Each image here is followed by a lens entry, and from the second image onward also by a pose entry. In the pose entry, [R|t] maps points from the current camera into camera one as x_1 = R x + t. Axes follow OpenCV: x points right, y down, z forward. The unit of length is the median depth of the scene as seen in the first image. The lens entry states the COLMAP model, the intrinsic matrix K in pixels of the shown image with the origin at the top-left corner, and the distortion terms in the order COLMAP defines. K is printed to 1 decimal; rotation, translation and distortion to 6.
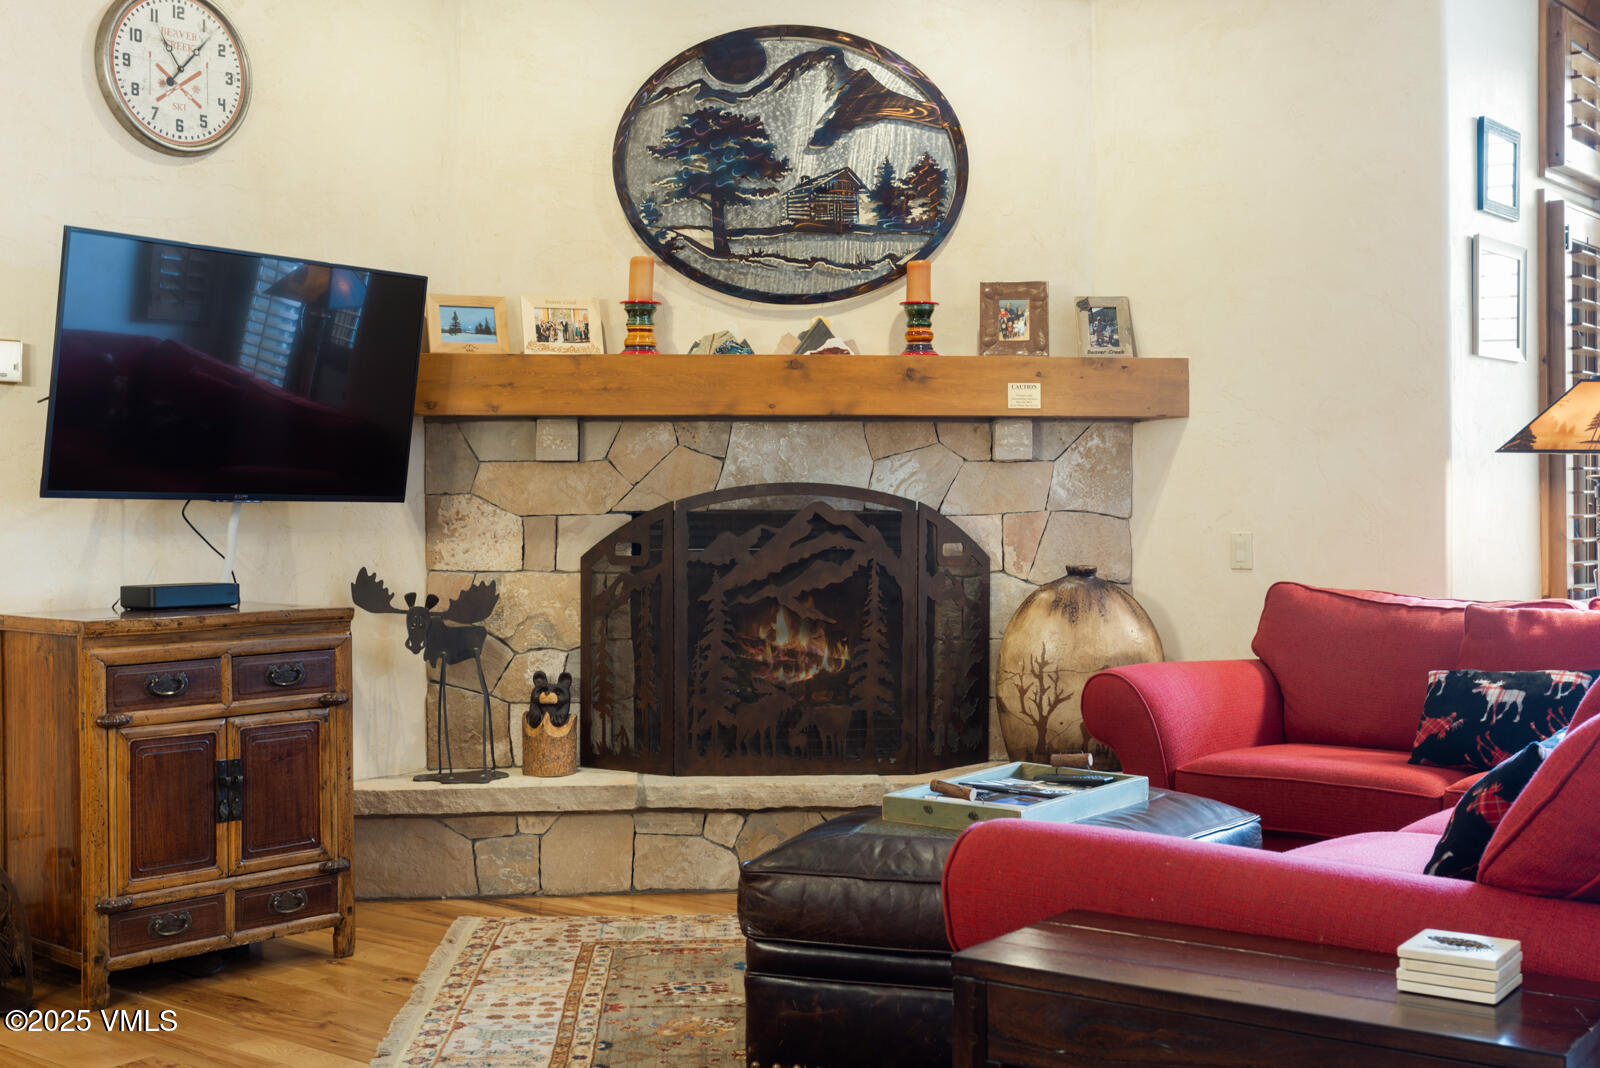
lens RADIAL K [[1795.7, 0, 819.8], [0, 1795.7, 492.9], [0, 0, 1]] dist [-0.030287, 0.000000]
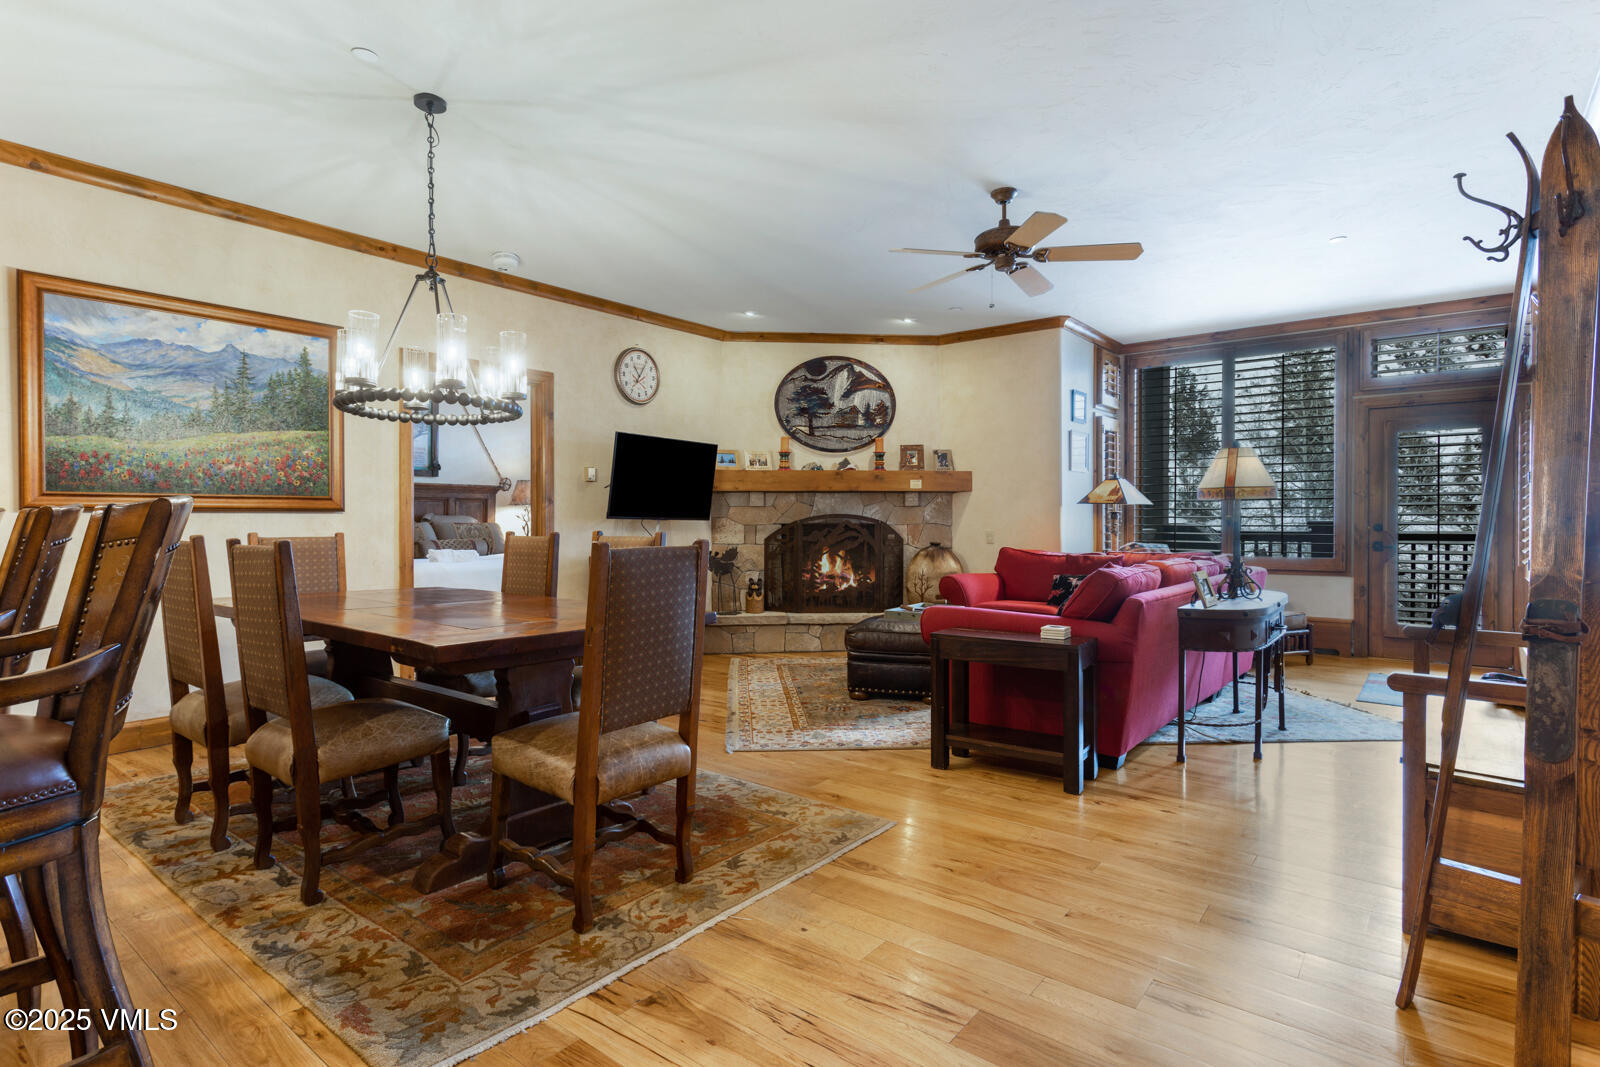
lens RADIAL K [[799.8, 0, 789.4], [0, 799.8, 521.4], [0, 0, 1]] dist [-0.005091, 0.006941]
pose [[0.999999, 0.000409, 0.000933, -0.093956], [-0.000415, 0.999980, 0.006334, -0.001406], [-0.000930, -0.006335, 0.999980, -0.305428]]
